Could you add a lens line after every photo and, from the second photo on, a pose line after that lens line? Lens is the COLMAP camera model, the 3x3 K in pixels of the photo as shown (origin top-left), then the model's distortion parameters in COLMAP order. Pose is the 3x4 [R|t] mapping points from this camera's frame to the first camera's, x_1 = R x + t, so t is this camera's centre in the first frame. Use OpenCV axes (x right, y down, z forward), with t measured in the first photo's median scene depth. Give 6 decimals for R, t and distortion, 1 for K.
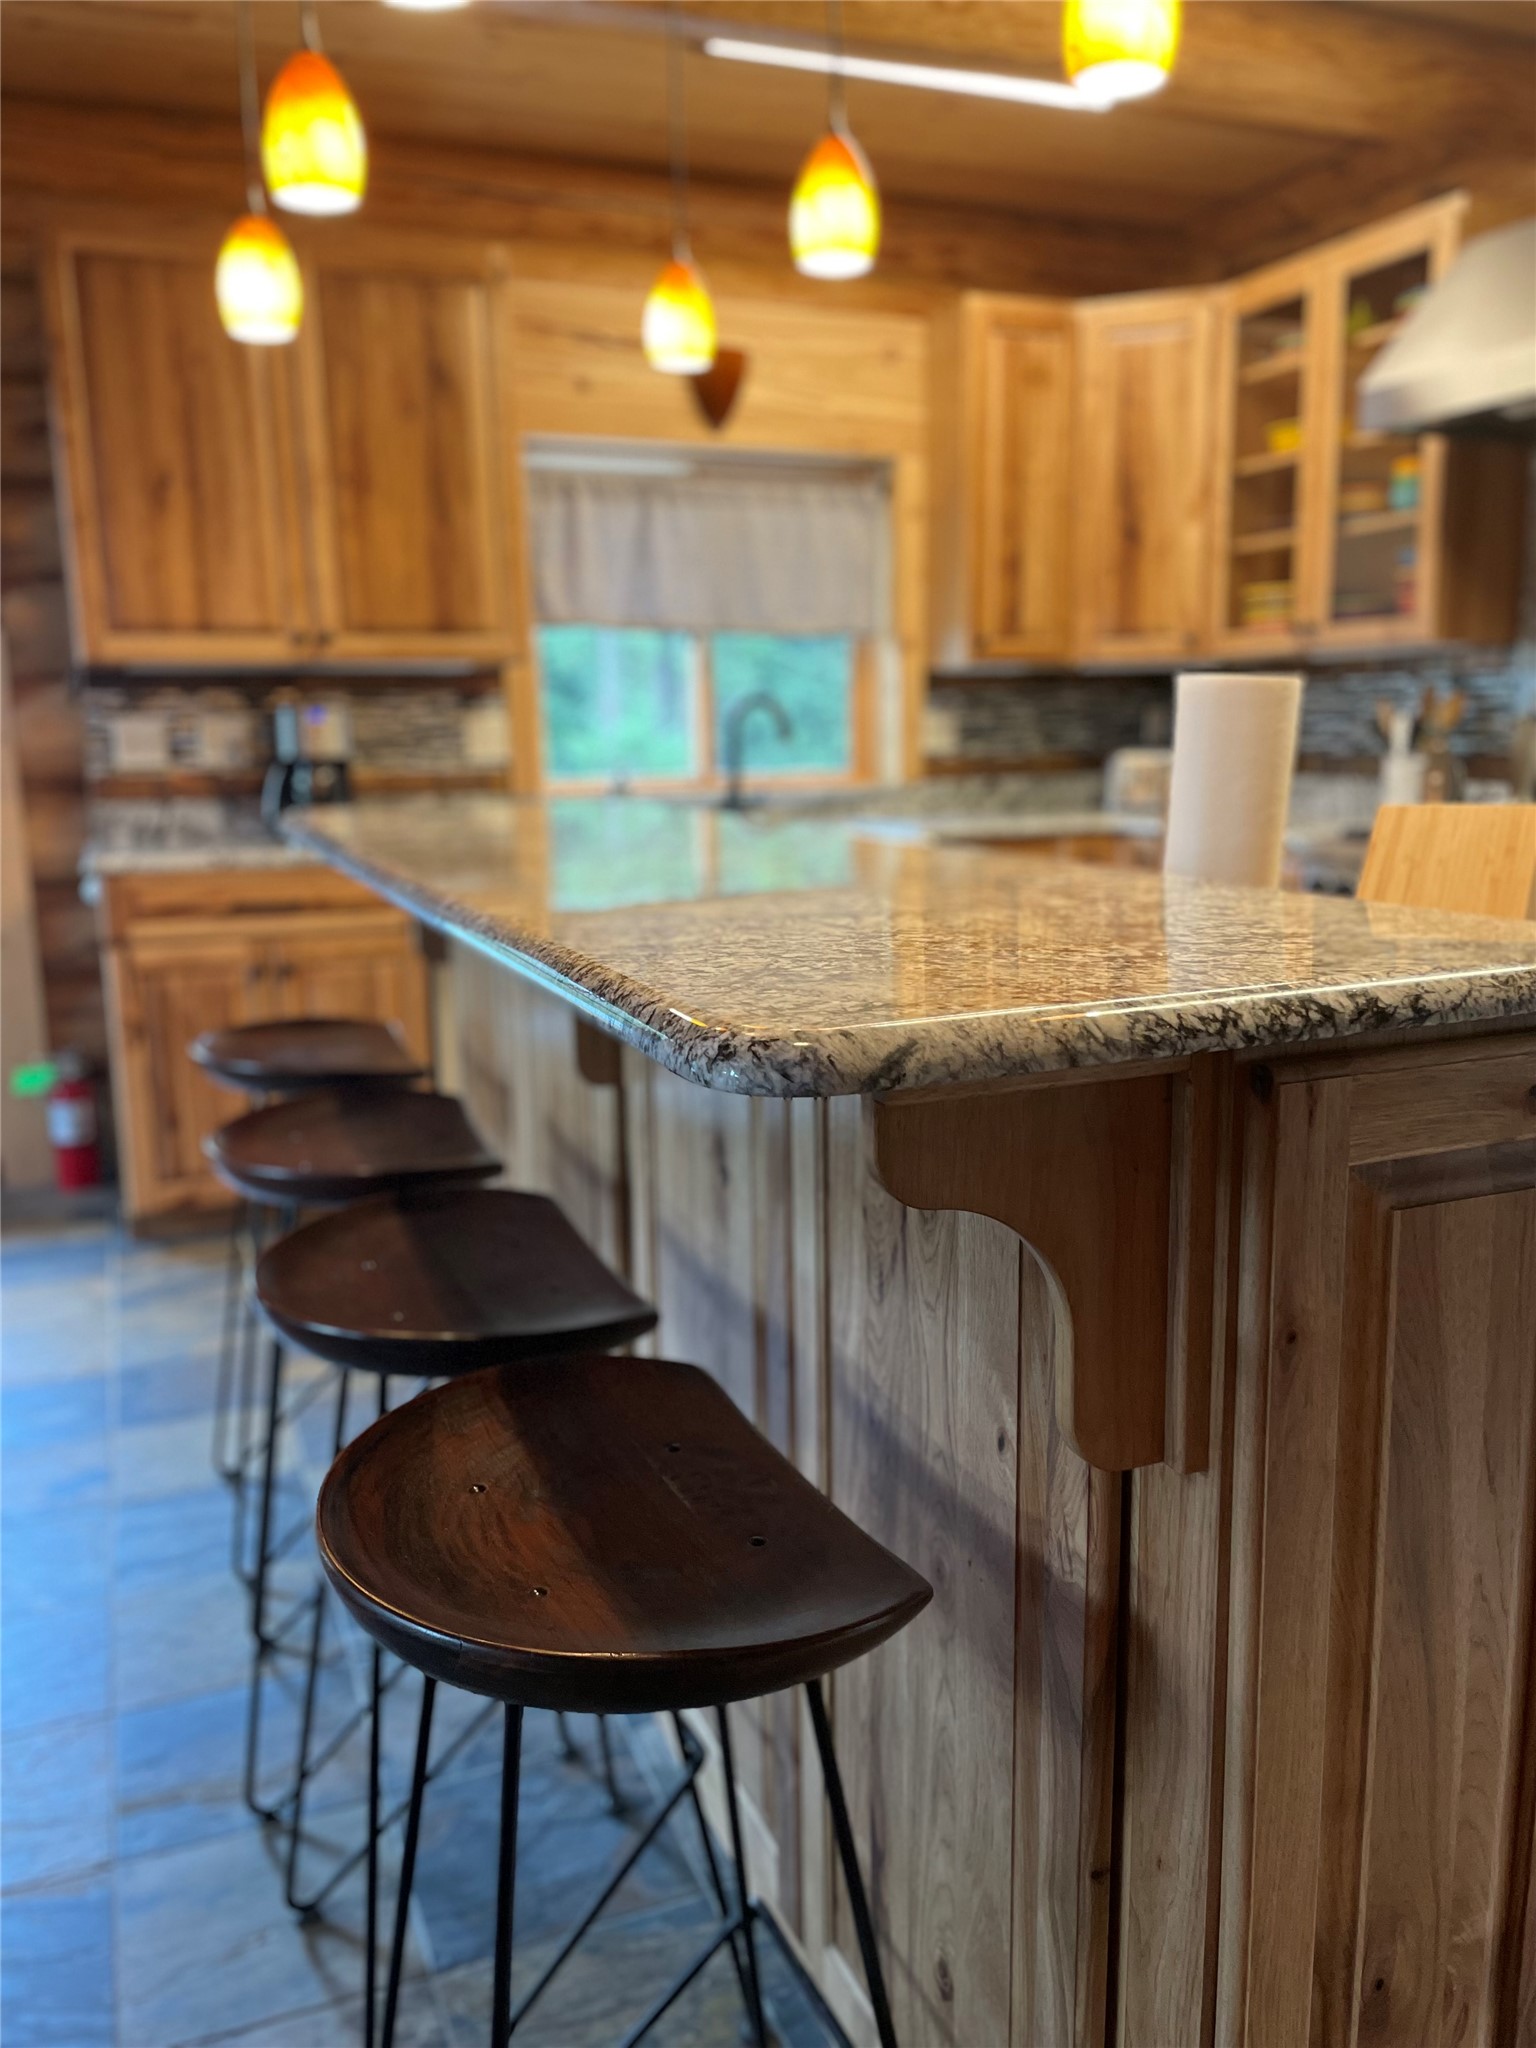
lens RADIAL K [[1587.7, 0, 768.0], [0, 1587.7, 1024.0], [0, 0, 1]] dist [0.006613, -0.001775]
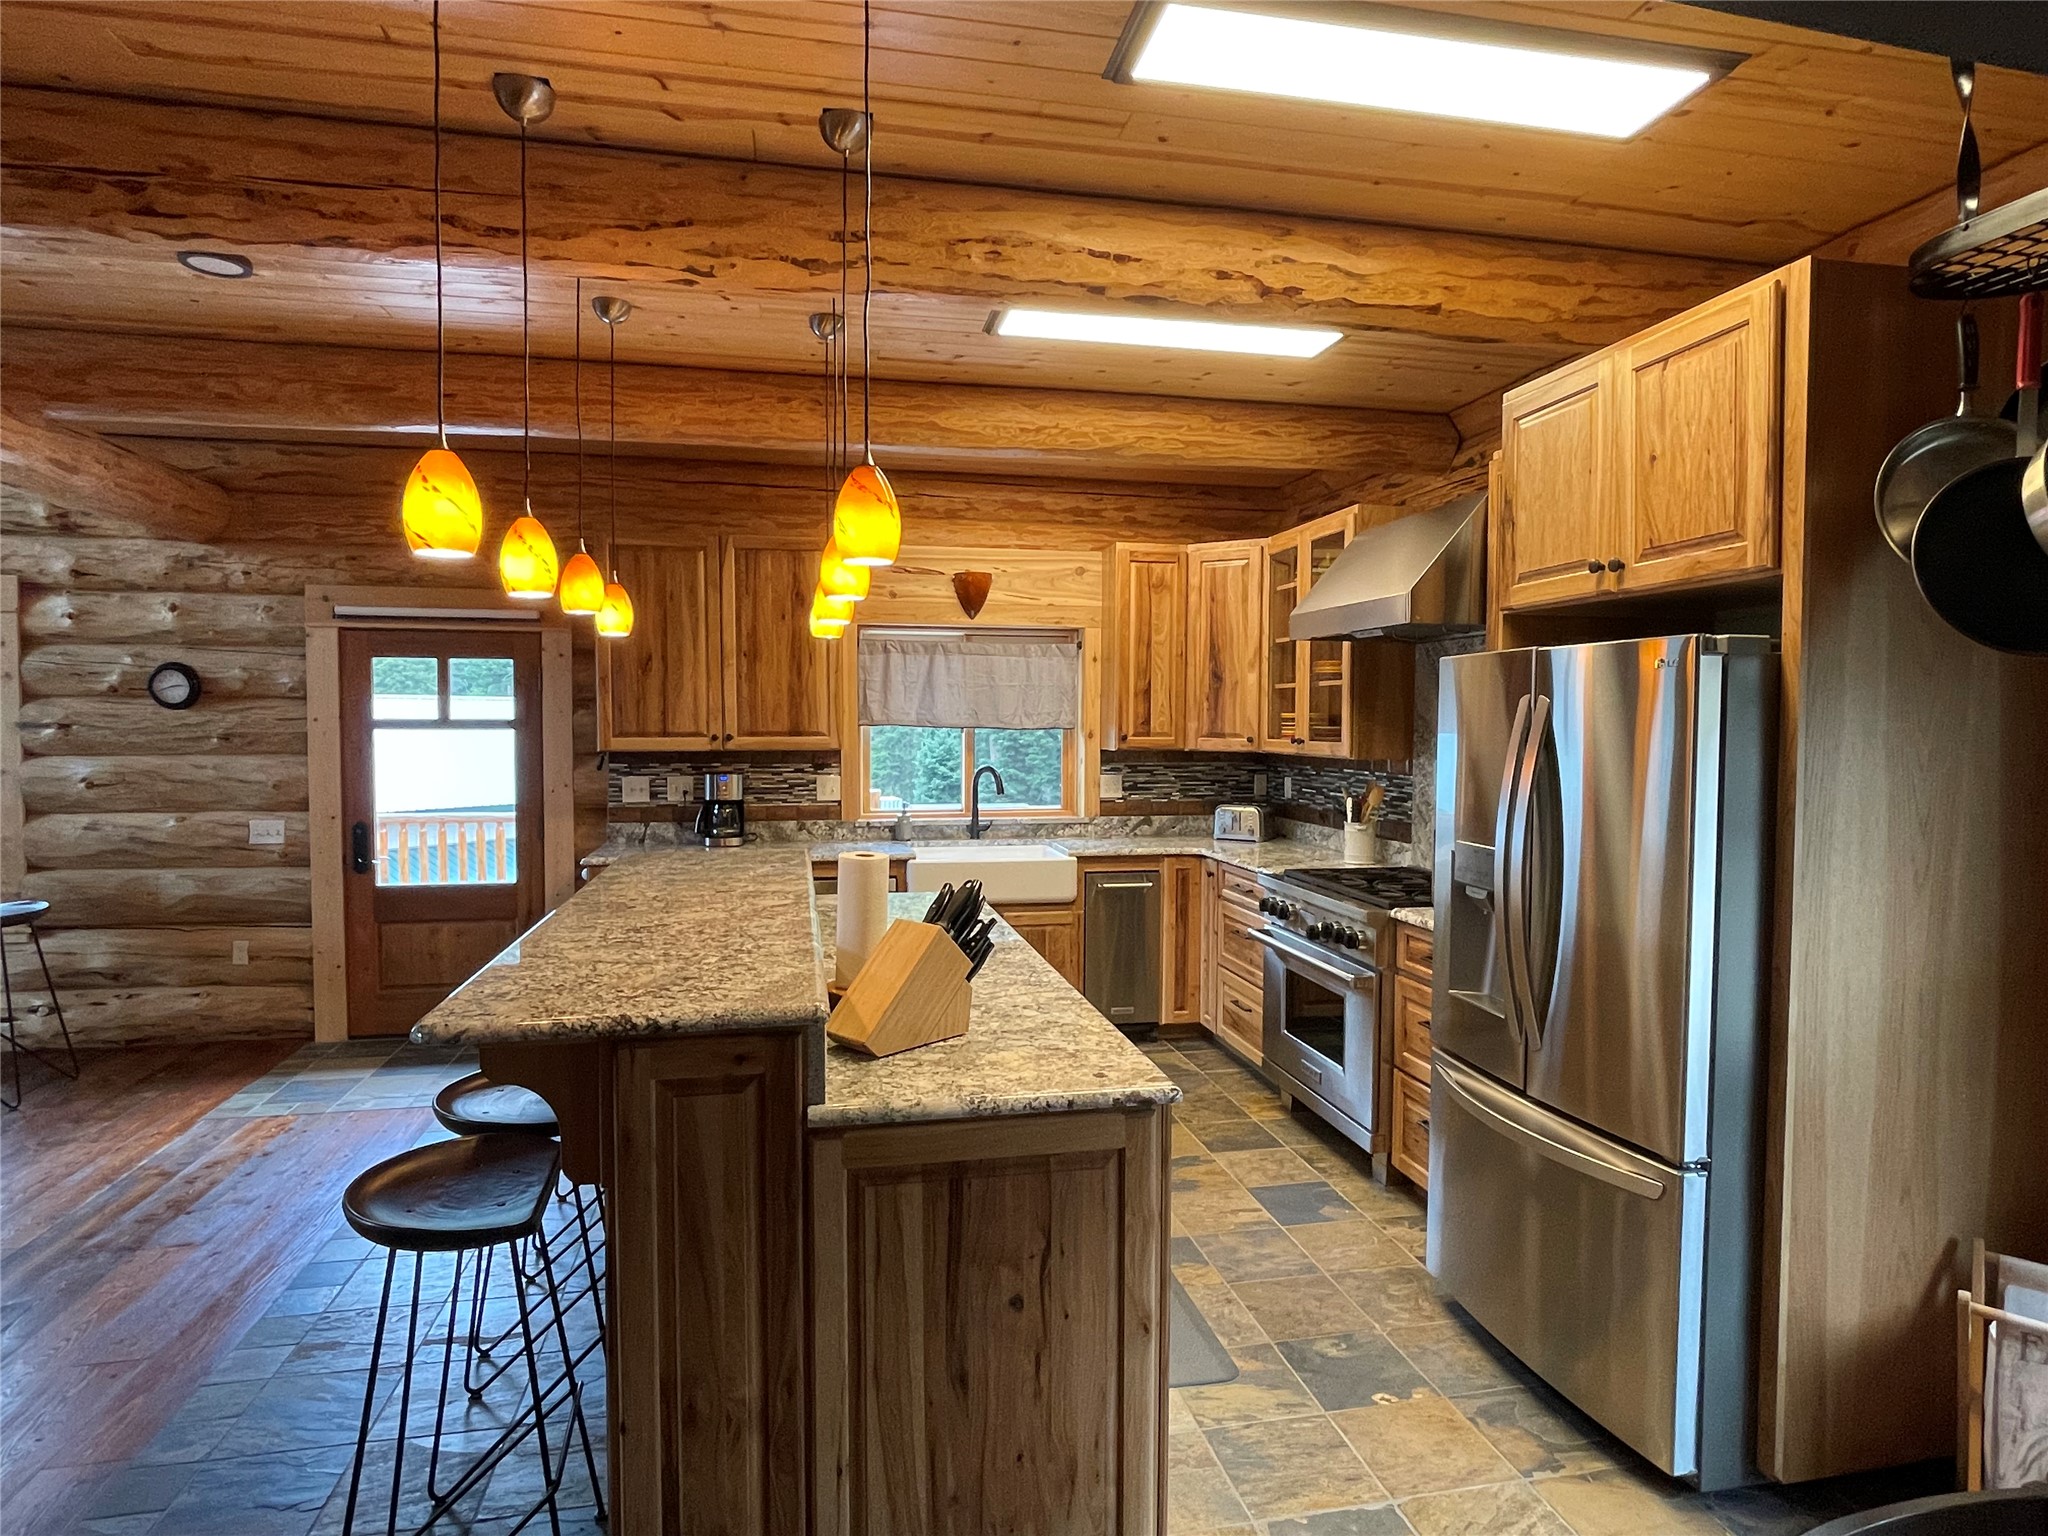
lens RADIAL K [[1142.4, 0, 1024.0], [0, 1142.4, 768.0], [0, 0, 1]] dist [0.001439, 0.000367]
pose [[0.979845, 0.028330, -0.197739, 0.302928], [-0.055398, 0.989602, -0.132734, -0.049374], [0.191923, 0.141013, 0.971226, -0.203595]]
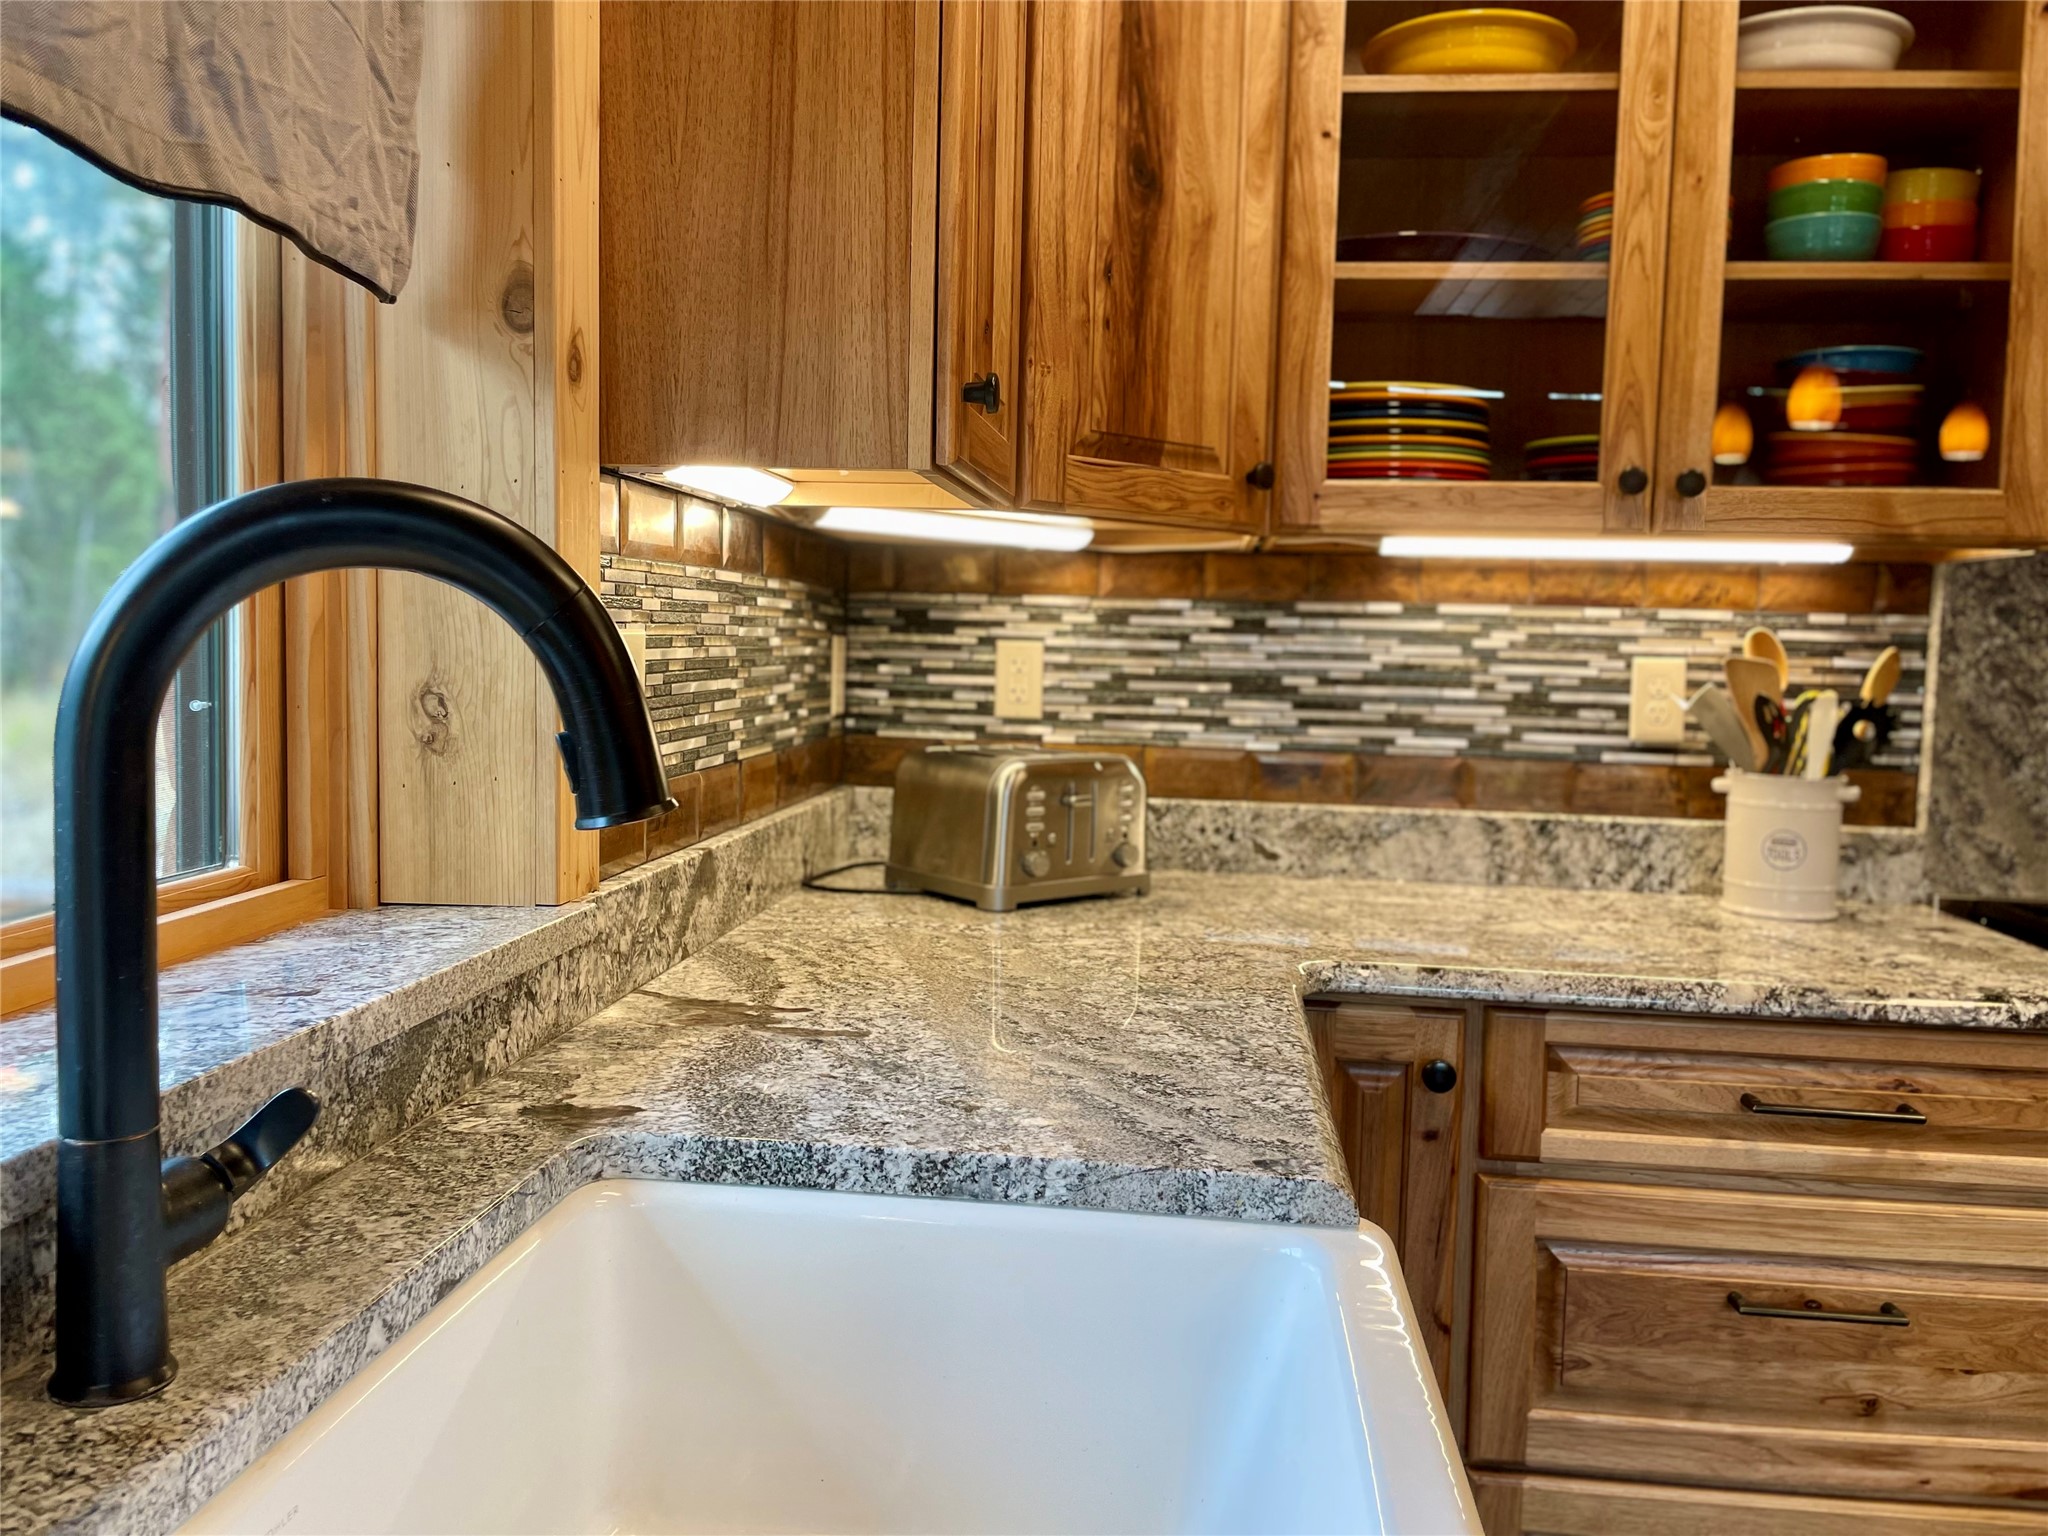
lens RADIAL K [[1587.7, 0, 1024.0], [0, 1587.7, 768.0], [0, 0, 1]] dist [0.006613, -0.001775]
pose [[0.493587, -0.036828, 0.868917, -0.108870], [0.122666, 0.992063, -0.027633, -0.182221], [-0.861003, 0.120226, 0.494187, 0.935301]]
